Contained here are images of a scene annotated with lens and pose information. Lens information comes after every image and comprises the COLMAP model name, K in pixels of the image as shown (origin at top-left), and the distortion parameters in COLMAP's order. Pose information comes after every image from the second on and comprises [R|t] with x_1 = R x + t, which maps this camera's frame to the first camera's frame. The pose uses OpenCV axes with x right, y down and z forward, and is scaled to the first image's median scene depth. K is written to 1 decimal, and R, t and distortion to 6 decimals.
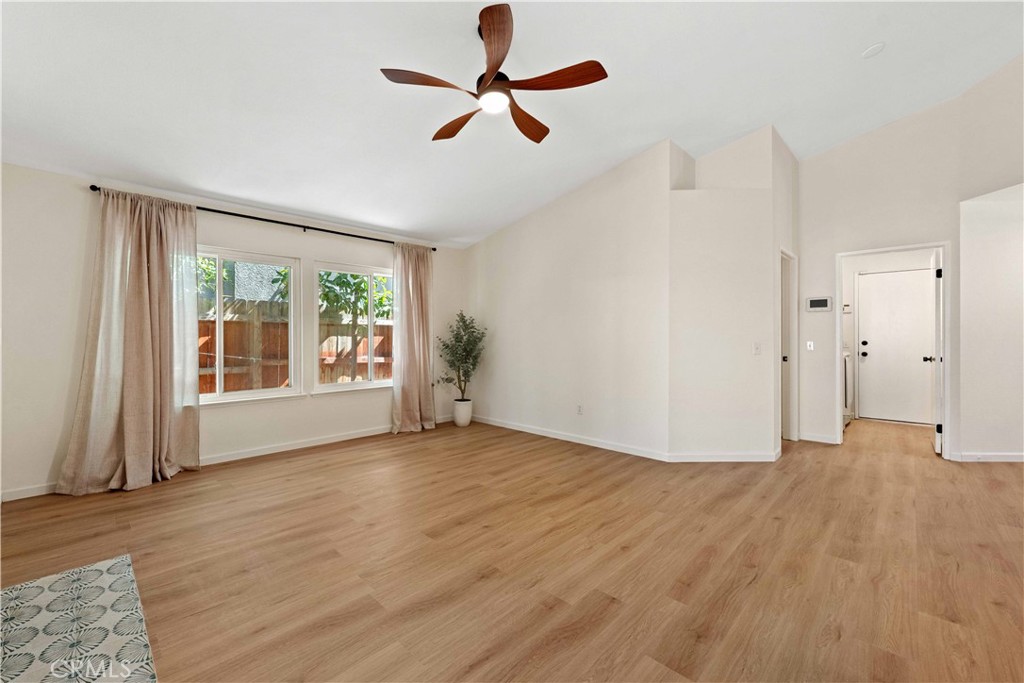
lens RADIAL K [[415.1, 0, 511.4], [0, 415.1, 338.9], [0, 0, 1]] dist [-0.000512, -0.000044]
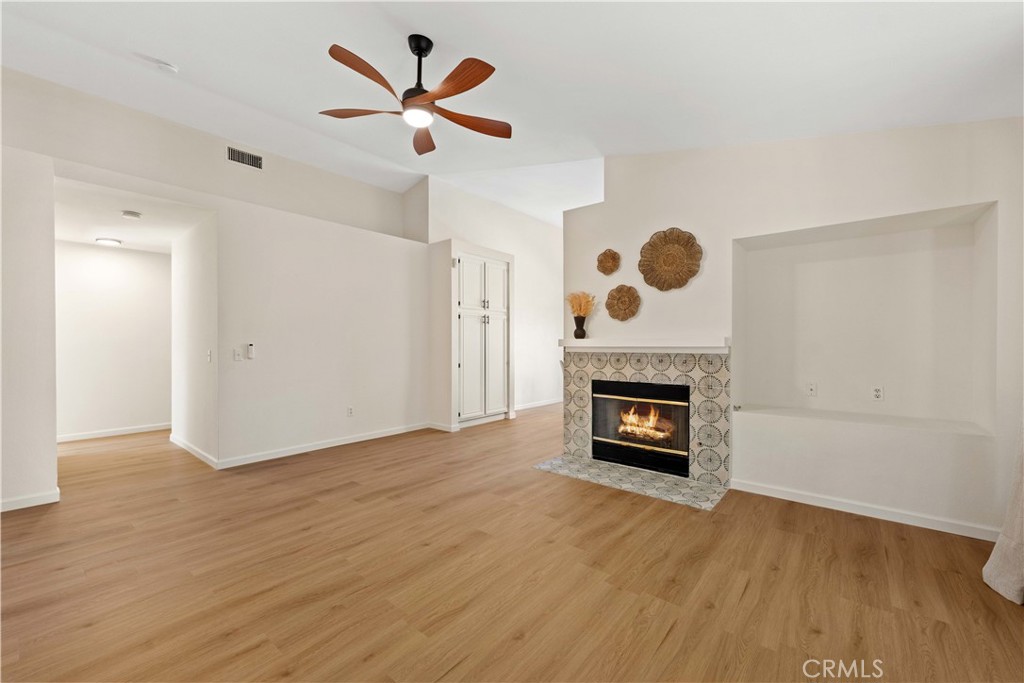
lens RADIAL K [[415.1, 0, 512.4], [0, 415.1, 341.9], [0, 0, 1]] dist [-0.000512, -0.000044]
pose [[-0.997261, 0.001684, -0.073944, -0.197290], [0.001423, 0.999993, 0.003577, -0.011690], [0.073950, 0.003462, -0.997256, 2.073345]]
